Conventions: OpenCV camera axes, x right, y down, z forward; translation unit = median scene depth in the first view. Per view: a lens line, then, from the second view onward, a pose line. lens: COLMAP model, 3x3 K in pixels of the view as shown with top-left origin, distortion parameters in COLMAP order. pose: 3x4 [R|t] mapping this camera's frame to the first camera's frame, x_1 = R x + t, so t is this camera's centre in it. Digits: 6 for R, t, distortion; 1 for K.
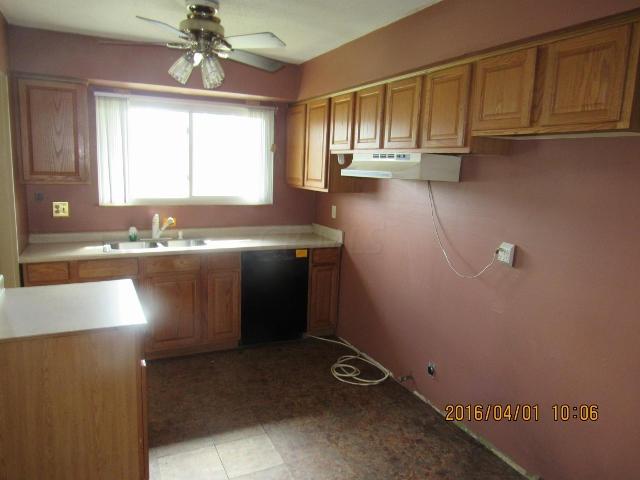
lens RADIAL K [[459.8, 0, 320.0], [0, 459.8, 240.0], [0, 0, 1]] dist [-0.057310, 0.000768]
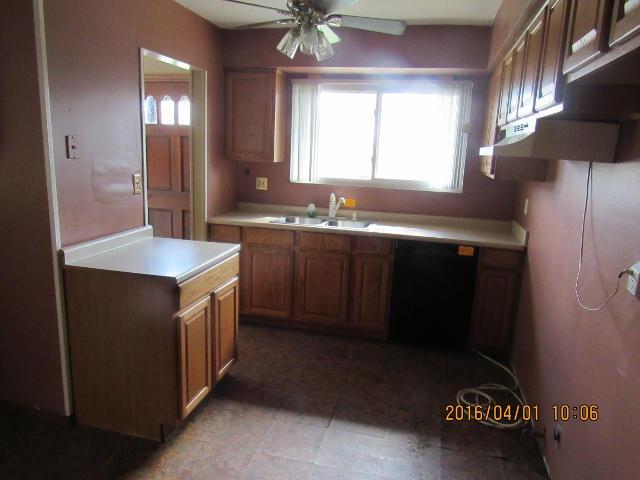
lens RADIAL K [[459.8, 0, 320.0], [0, 459.8, 240.0], [0, 0, 1]] dist [-0.057310, 0.000768]
pose [[0.761191, 0.123497, -0.636660, 0.297689], [-0.116296, 0.991781, 0.053339, -0.004093], [0.638015, 0.033440, 0.769297, 0.184338]]
